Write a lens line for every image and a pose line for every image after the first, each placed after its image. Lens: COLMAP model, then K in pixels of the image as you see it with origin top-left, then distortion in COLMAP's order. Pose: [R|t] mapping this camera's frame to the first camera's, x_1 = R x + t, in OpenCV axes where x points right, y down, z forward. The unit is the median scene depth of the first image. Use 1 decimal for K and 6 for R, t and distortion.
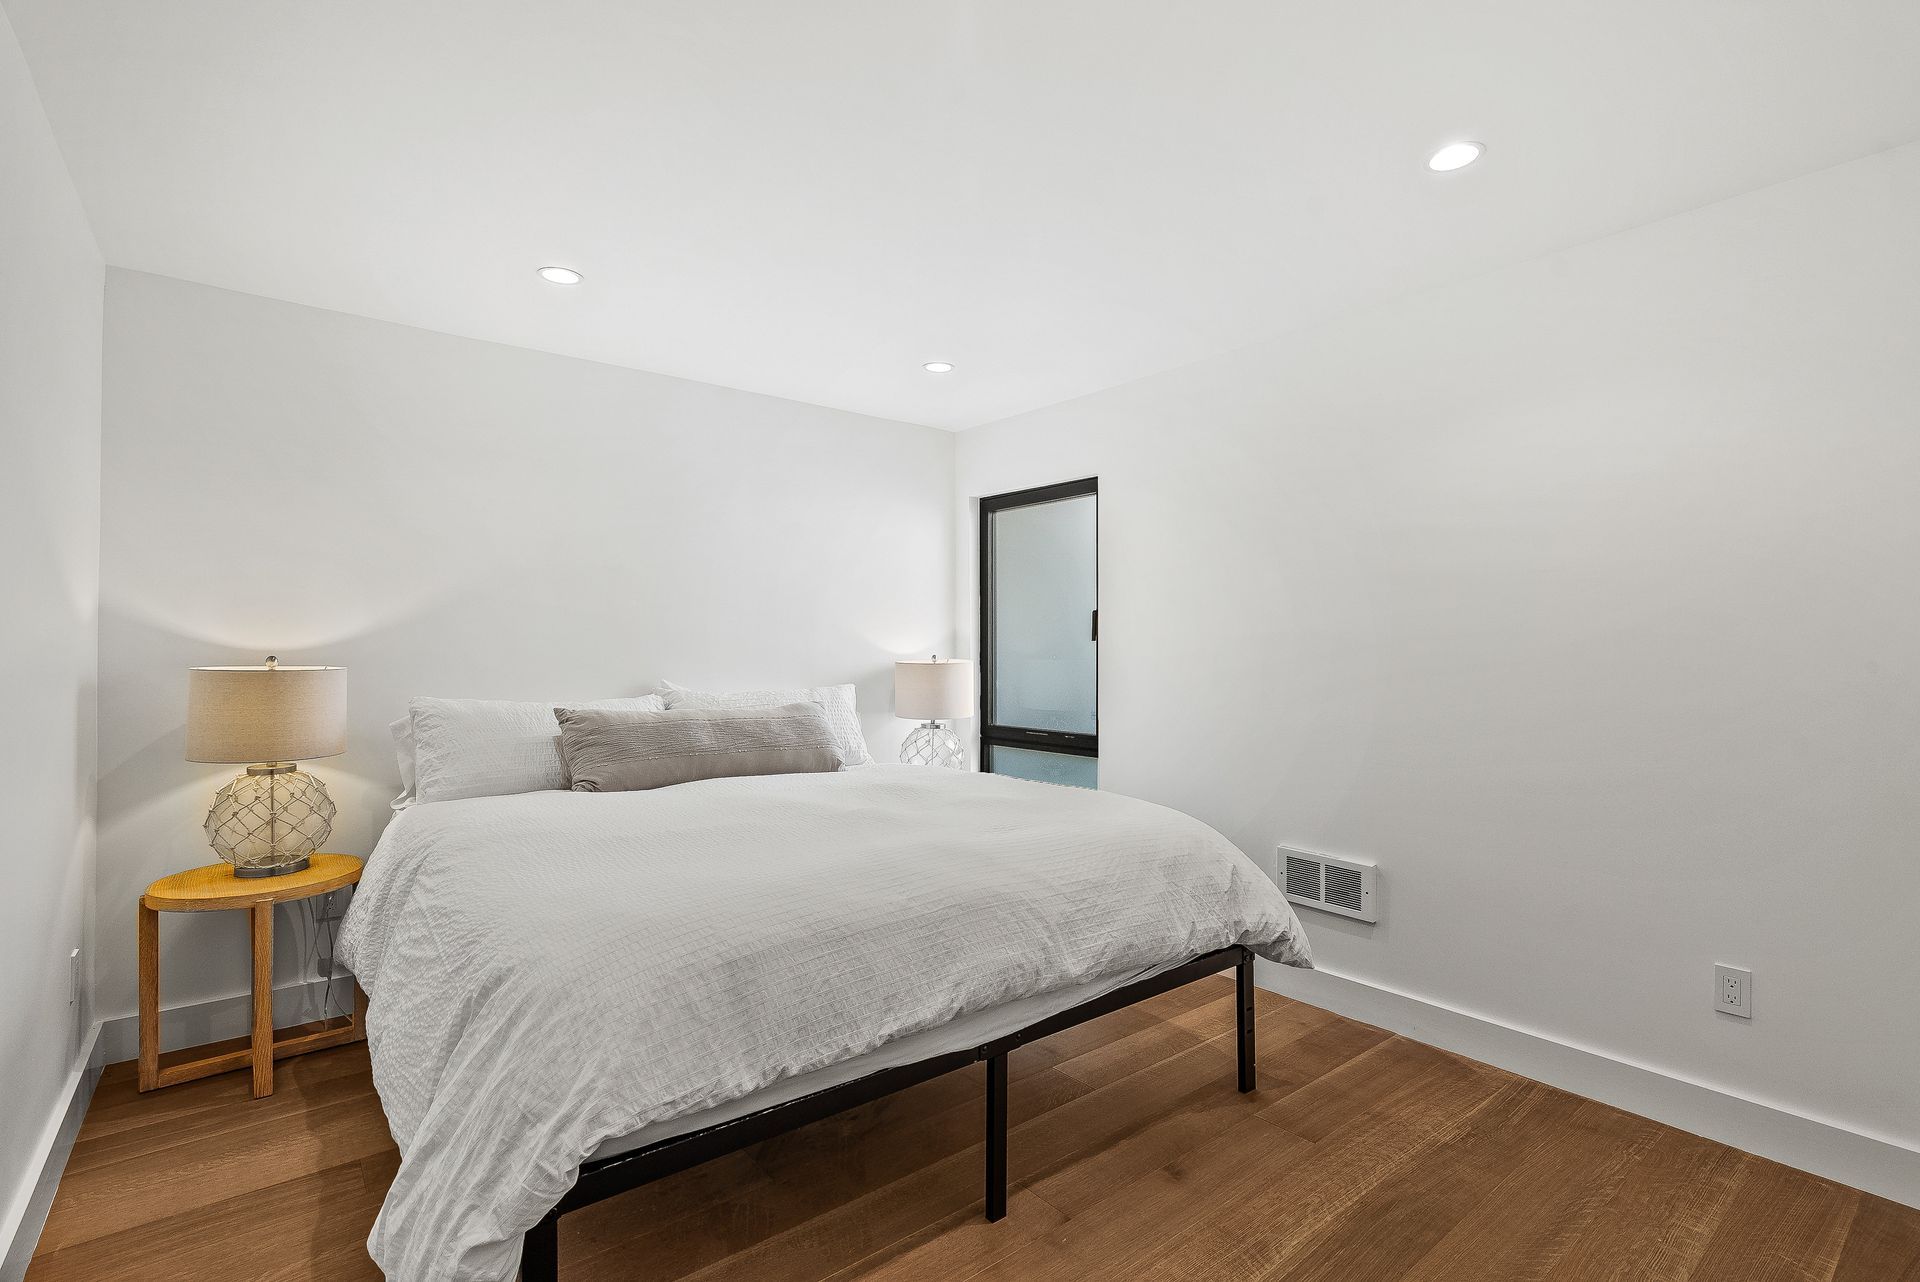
lens RADIAL K [[887.2, 0, 978.3], [0, 887.2, 652.1], [0, 0, 1]] dist [-0.001666, -0.000201]
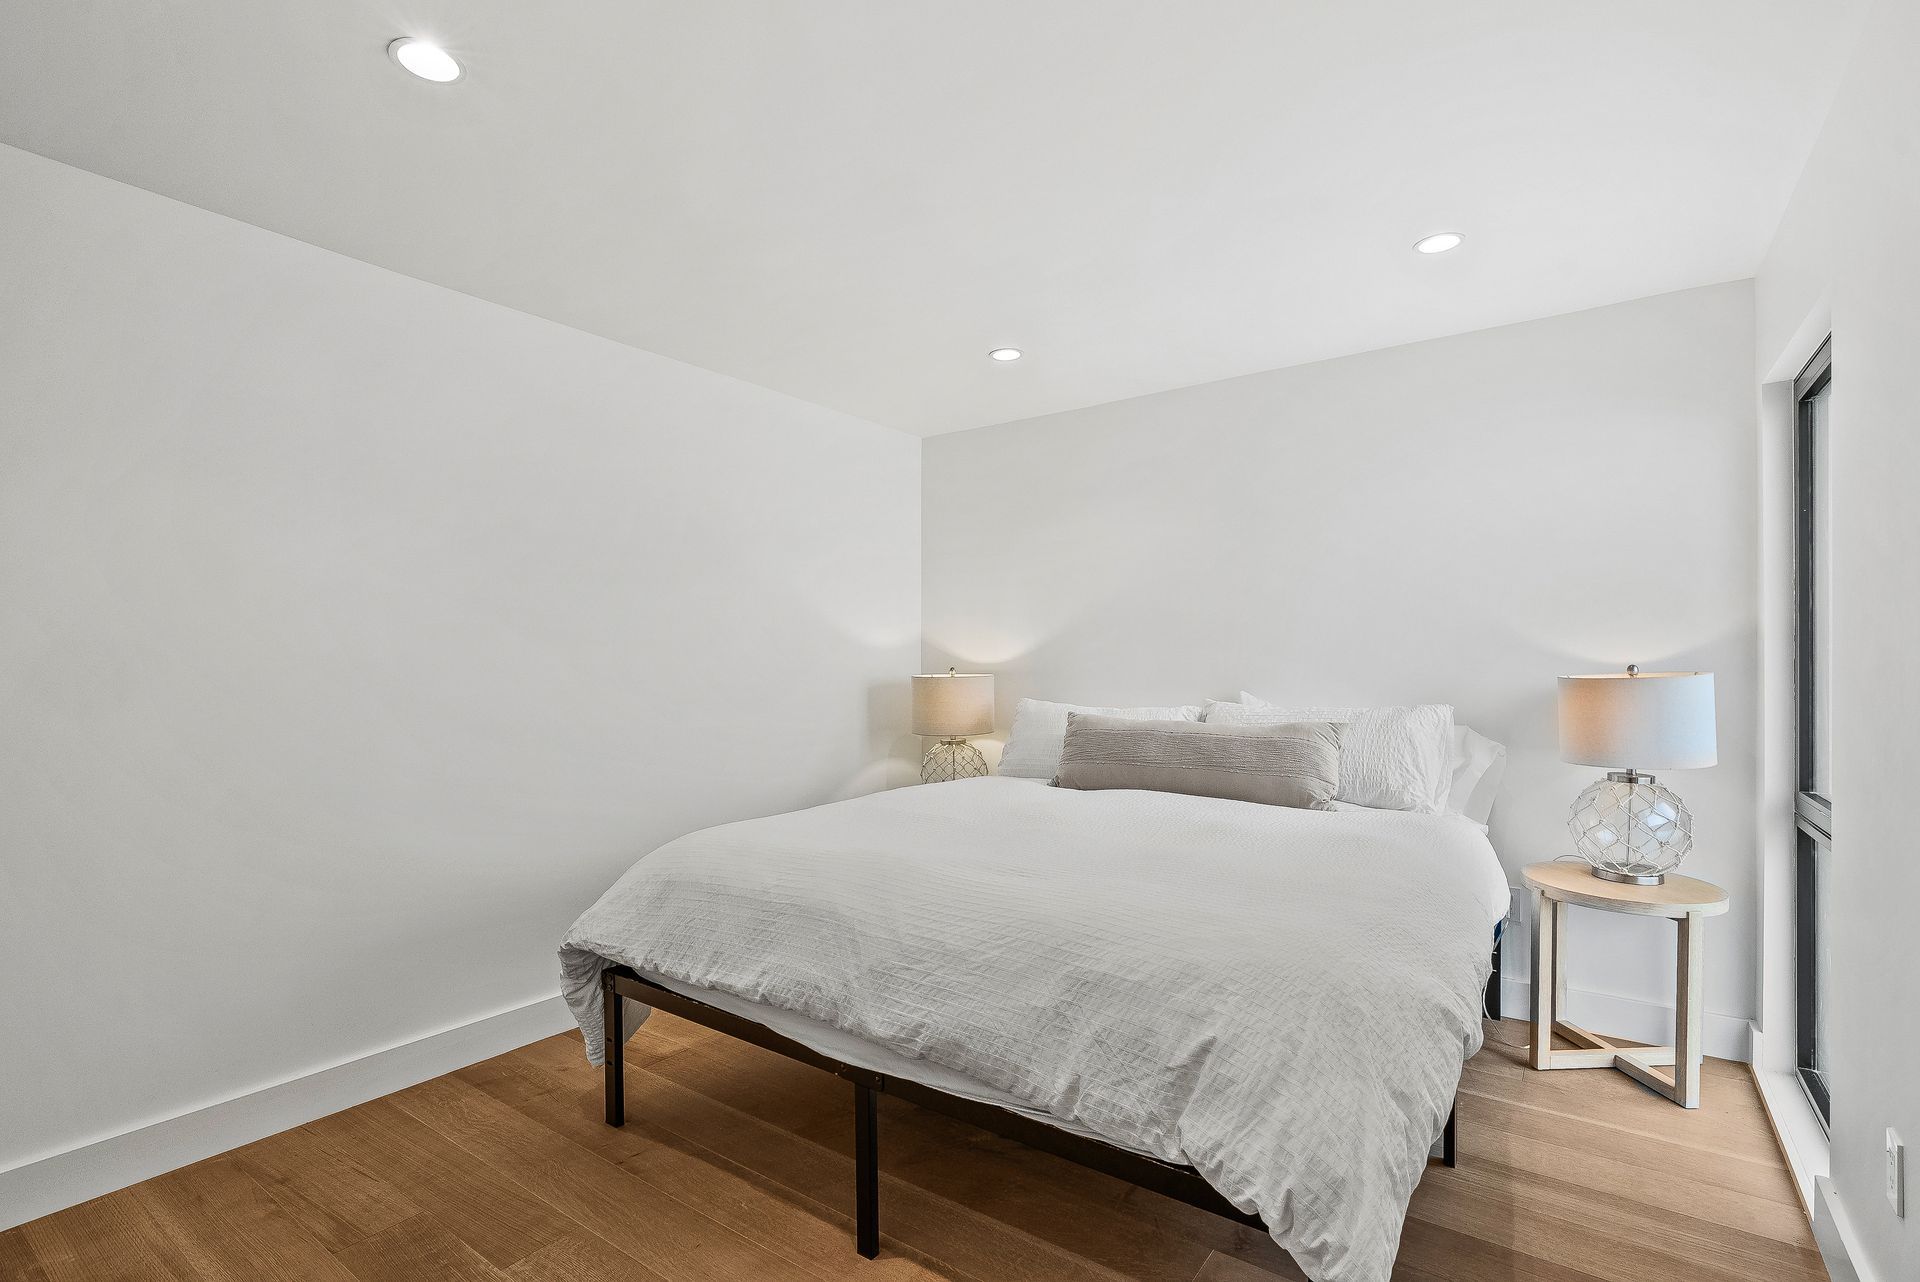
lens RADIAL K [[881.2, 0, 968.5], [0, 881.2, 659.7], [0, 0, 1]] dist [-0.012960, 0.007518]
pose [[0.275071, -0.006242, -0.961404, 0.808333], [0.002240, 0.999980, -0.005851, -0.001304], [0.961421, -0.000544, 0.275079, 0.704322]]
